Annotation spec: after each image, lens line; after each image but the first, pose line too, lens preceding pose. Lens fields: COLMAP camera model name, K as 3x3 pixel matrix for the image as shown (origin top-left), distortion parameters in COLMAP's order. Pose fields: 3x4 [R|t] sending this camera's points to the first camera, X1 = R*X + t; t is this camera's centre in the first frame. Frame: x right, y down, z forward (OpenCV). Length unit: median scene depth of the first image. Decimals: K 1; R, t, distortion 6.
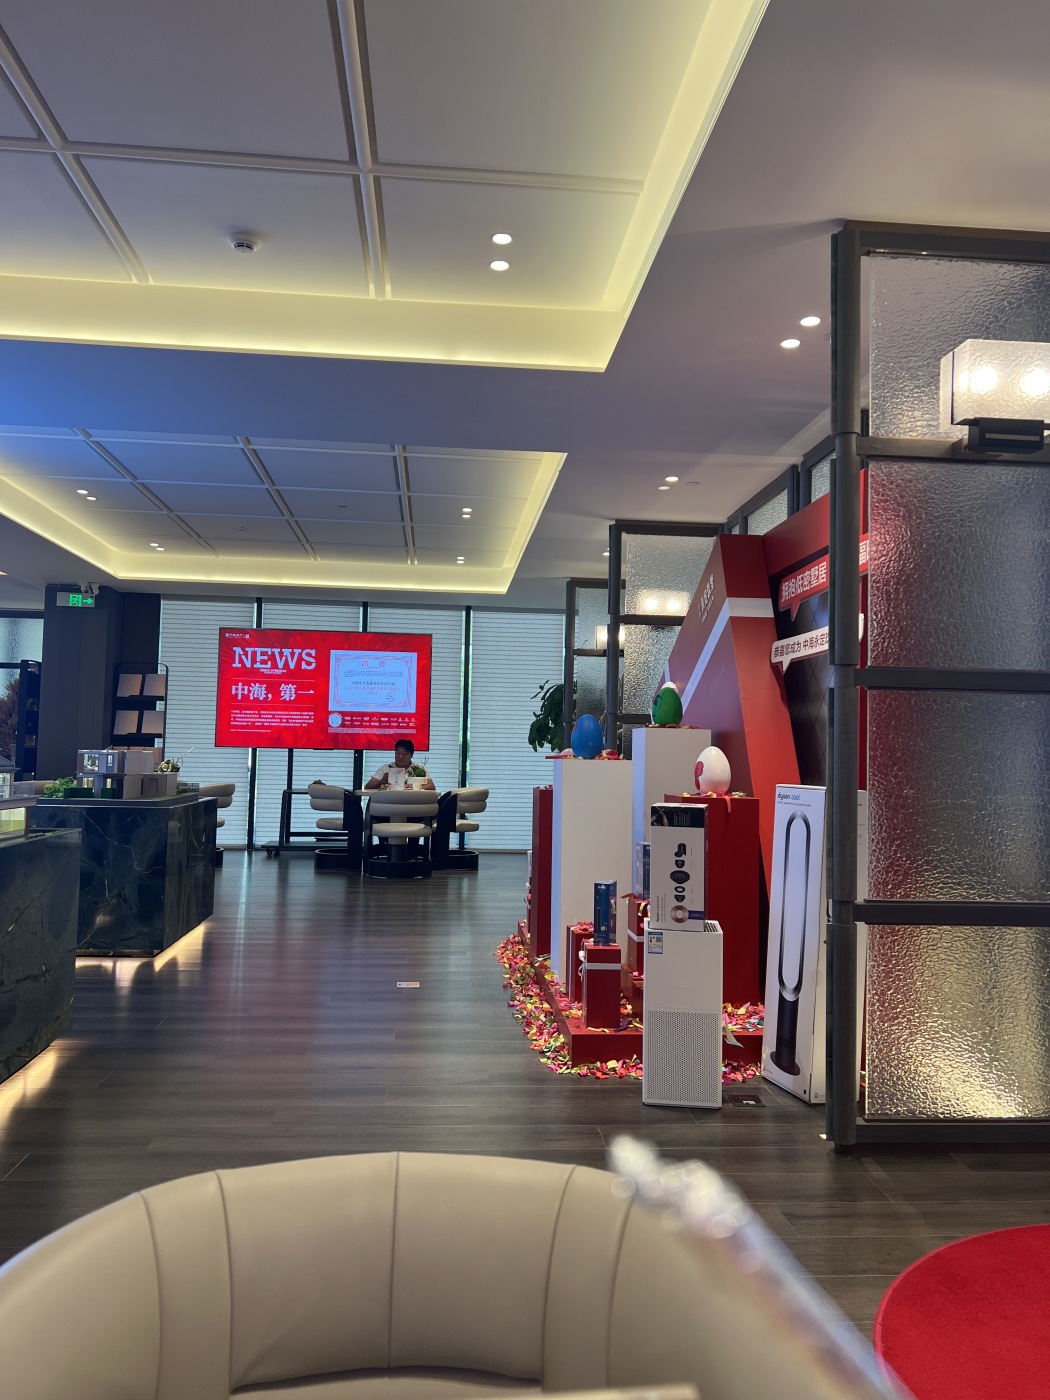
lens RADIAL K [[1051.2, 0, 525.0], [0, 1051.2, 700.0], [0, 0, 1]] dist [0.031768, -0.047311]
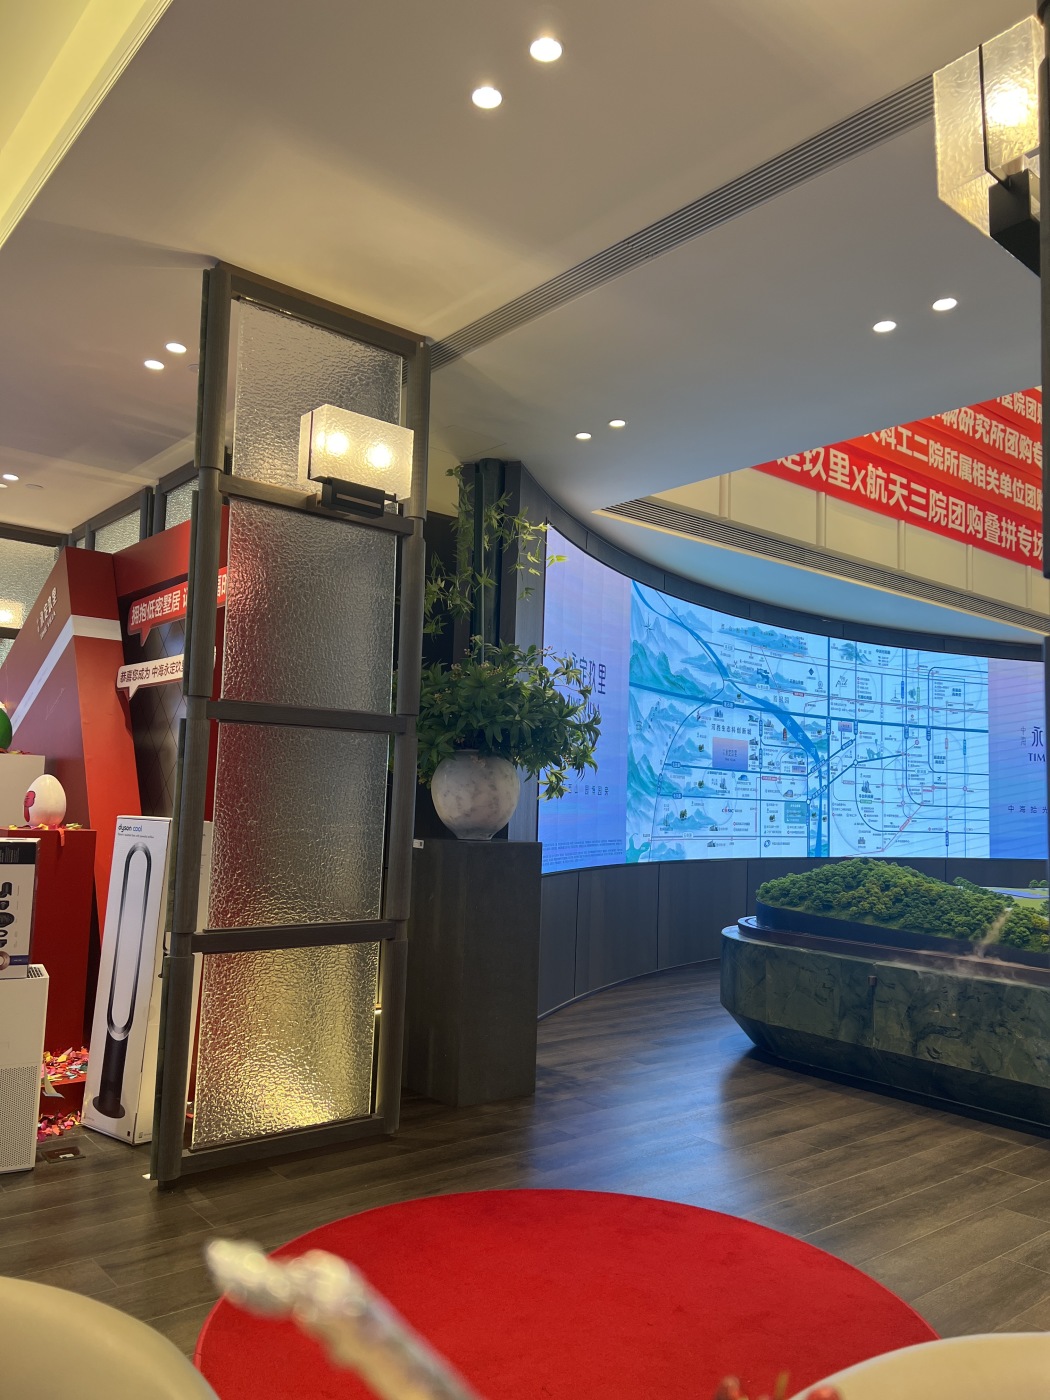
lens RADIAL K [[1051.2, 0, 525.0], [0, 1051.2, 700.0], [0, 0, 1]] dist [0.031768, -0.047311]
pose [[0.809636, 0.057372, 0.584122, -0.030153], [-0.045345, 0.998351, -0.035206, -0.008317], [-0.585178, 0.002017, 0.810902, 0.001139]]
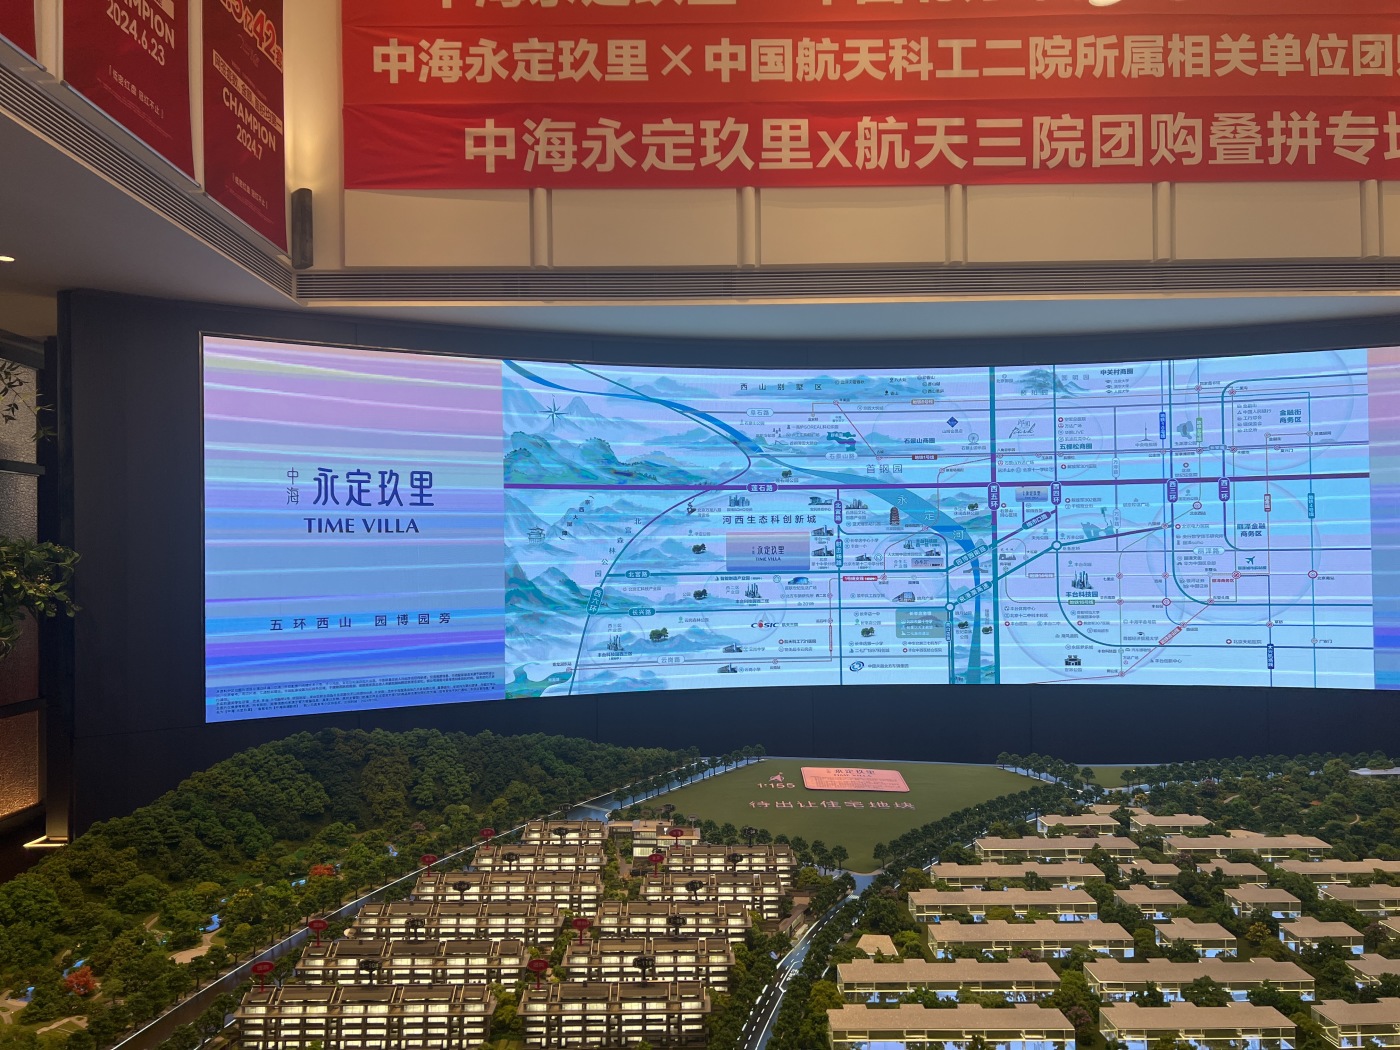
lens RADIAL K [[1051.2, 0, 700.0], [0, 1051.2, 525.0], [0, 0, 1]] dist [0.031768, -0.047311]
pose [[0.997381, -0.038068, -0.061500, 1.264656], [0.040021, 0.998723, 0.030841, -0.073701], [0.060248, -0.033221, 0.997630, -0.114859]]
